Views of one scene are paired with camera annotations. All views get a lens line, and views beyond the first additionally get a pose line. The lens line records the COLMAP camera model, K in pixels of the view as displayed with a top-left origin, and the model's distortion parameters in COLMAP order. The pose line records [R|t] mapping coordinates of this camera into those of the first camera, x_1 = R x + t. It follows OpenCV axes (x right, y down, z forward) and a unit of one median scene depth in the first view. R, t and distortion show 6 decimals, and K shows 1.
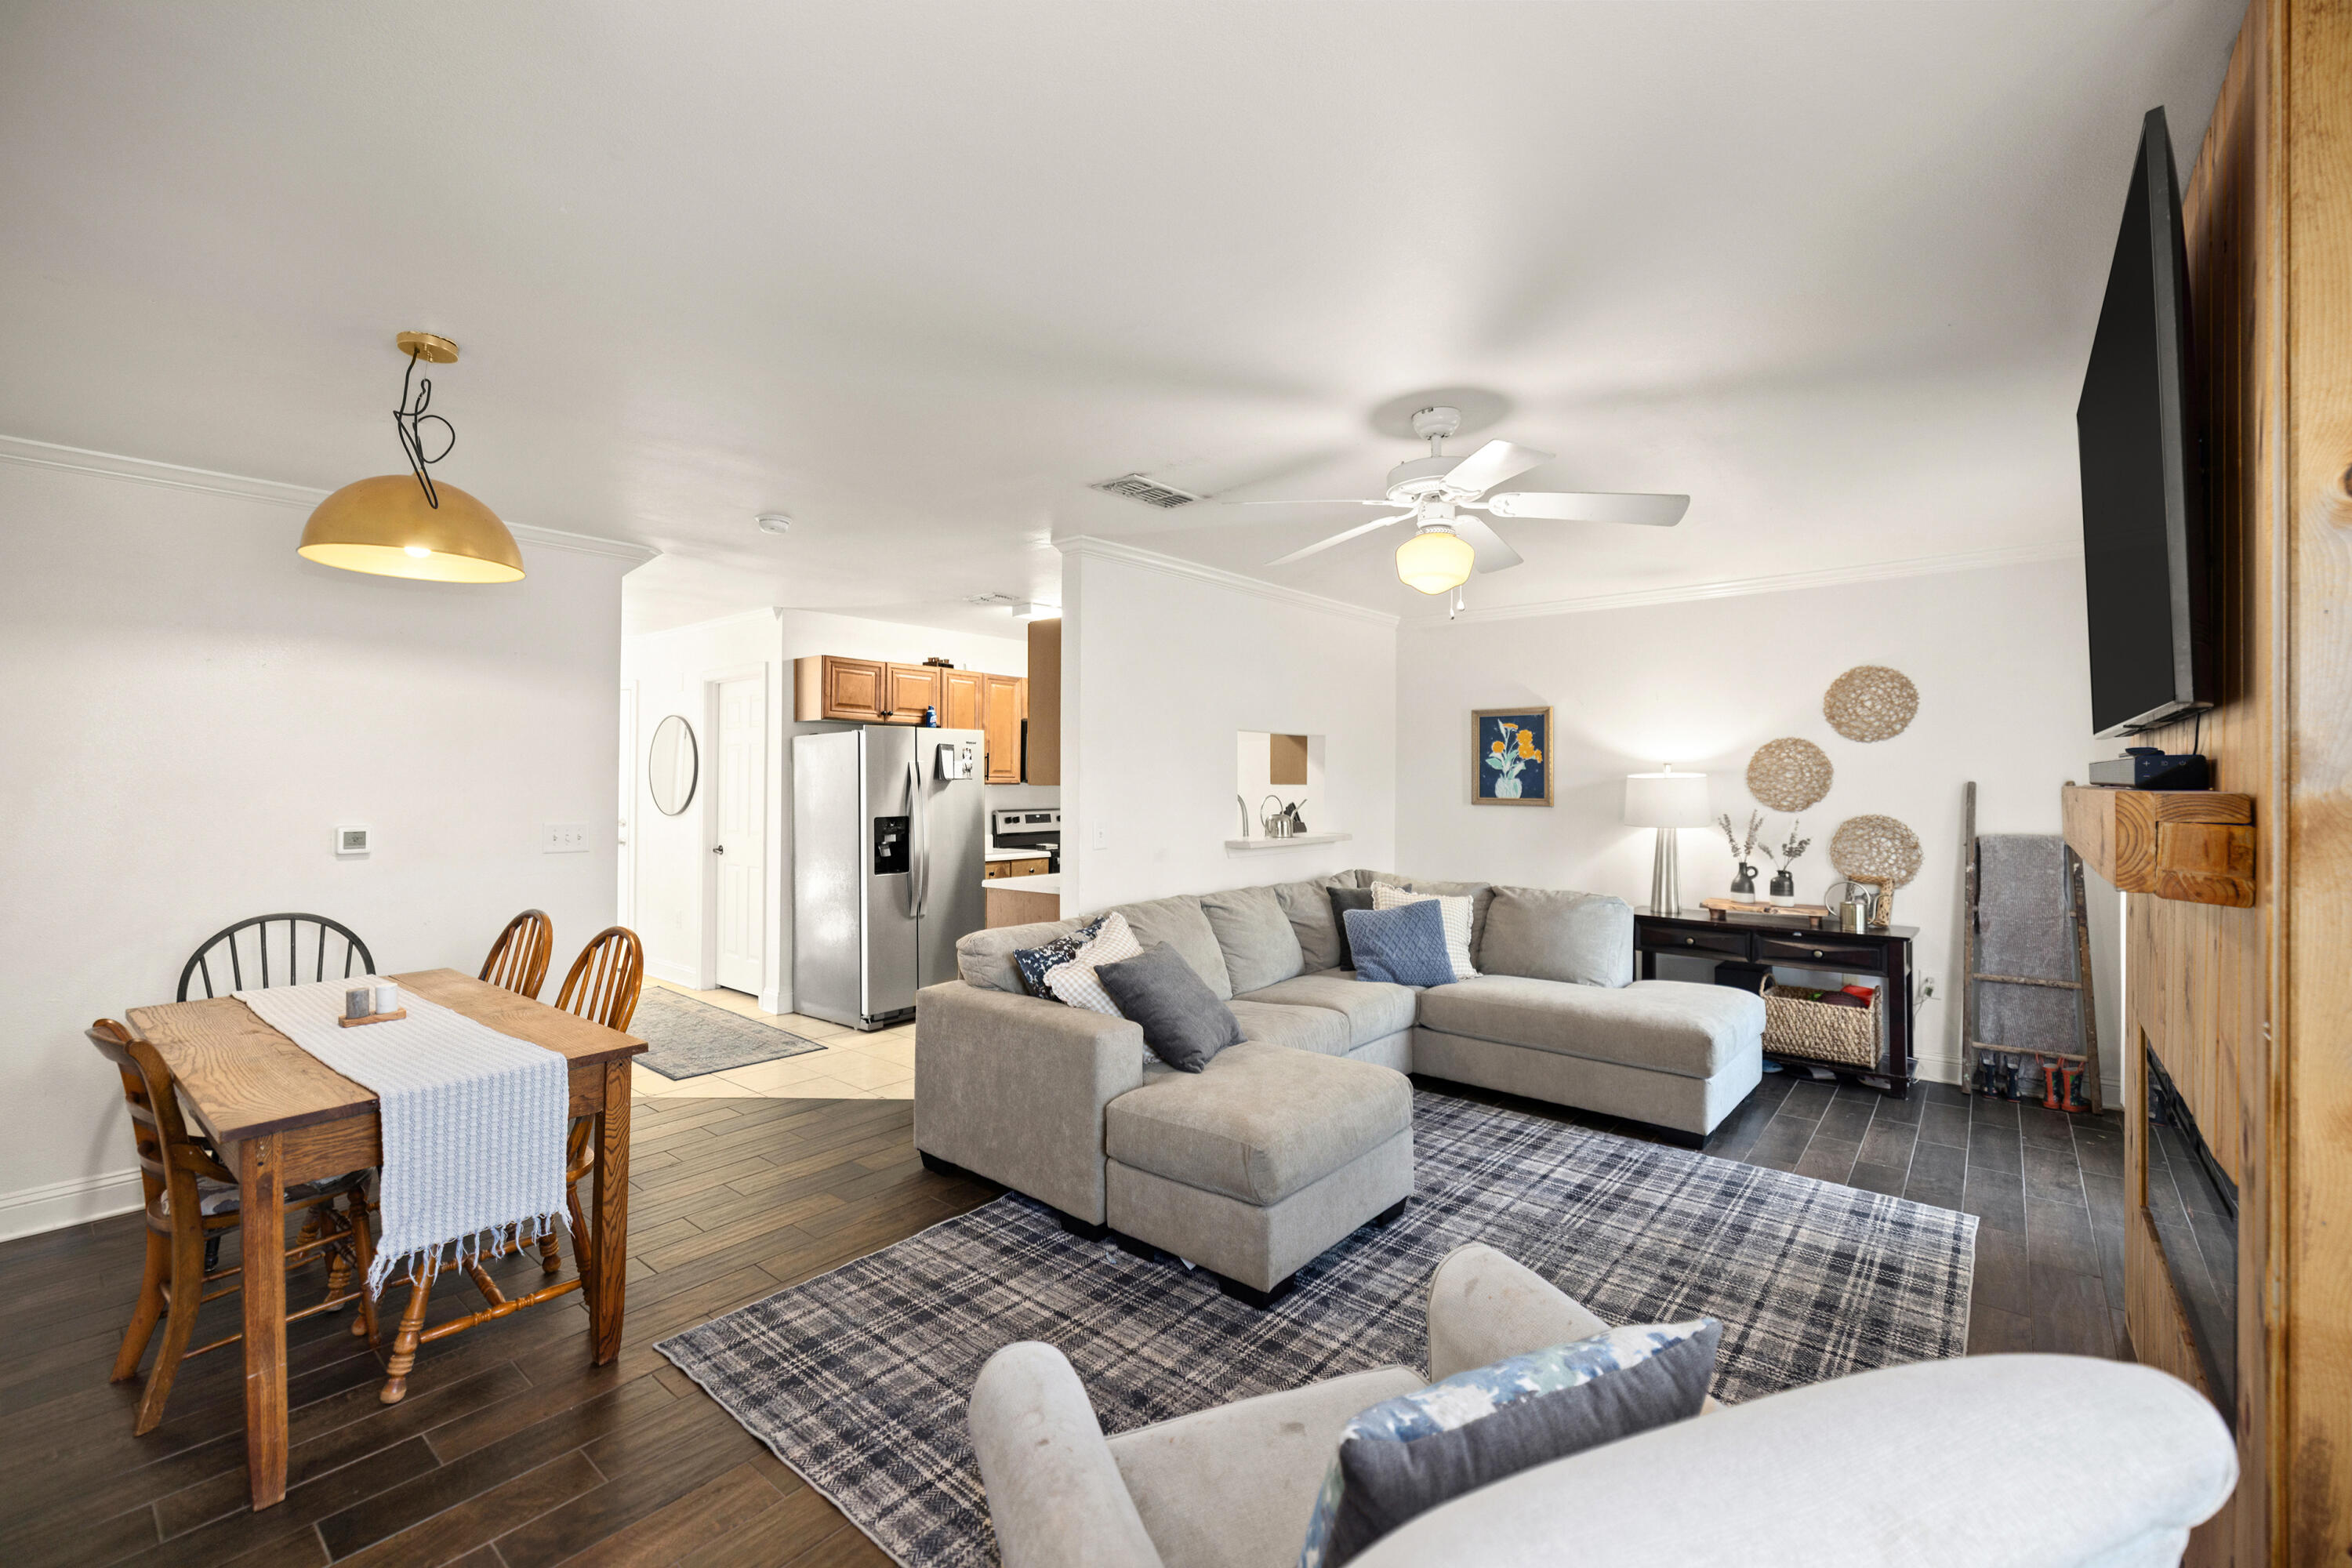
lens RADIAL K [[987.4, 0, 1163.9], [0, 987.4, 778.5], [0, 0, 1]] dist [0.001814, -0.000743]
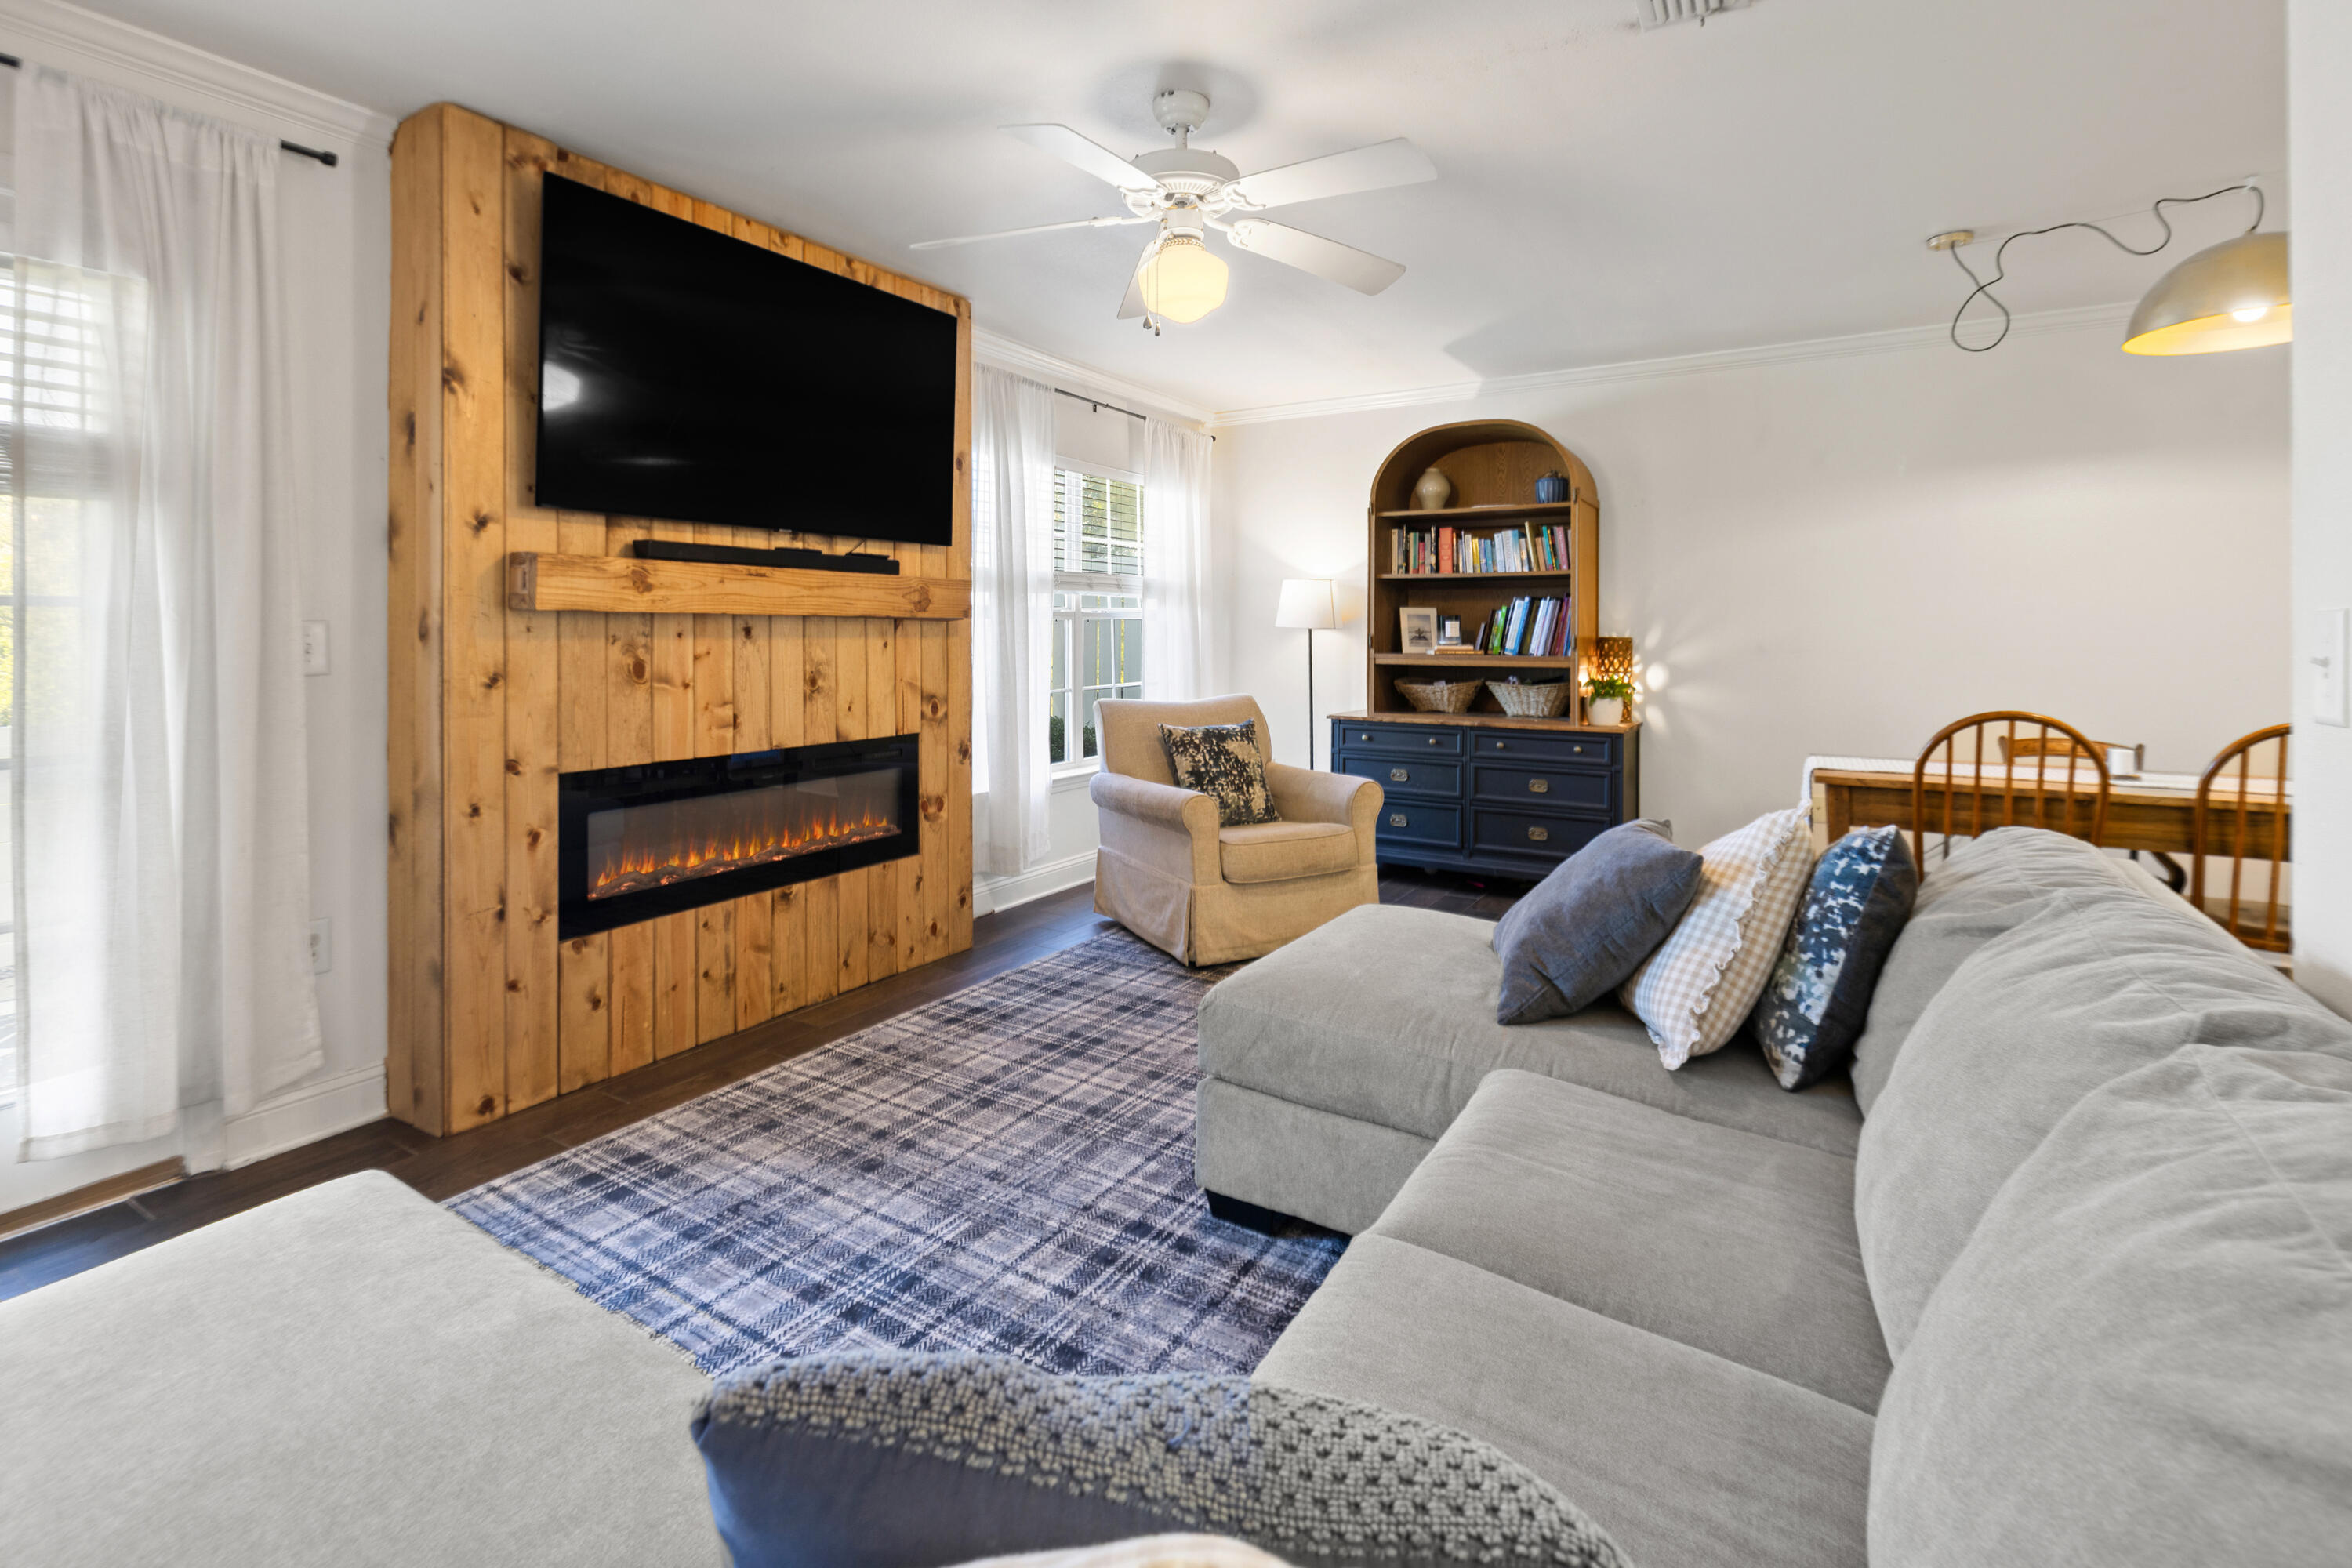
lens RADIAL K [[1062.2, 0, 1188.4], [0, 1062.2, 634.5], [0, 0, 1]] dist [-0.000518, 0.000088]
pose [[-0.986369, -0.003038, -0.164520, 0.290940], [-0.003180, 0.999995, 0.000600, 0.051346], [0.164517, 0.001115, -0.986374, 1.313837]]
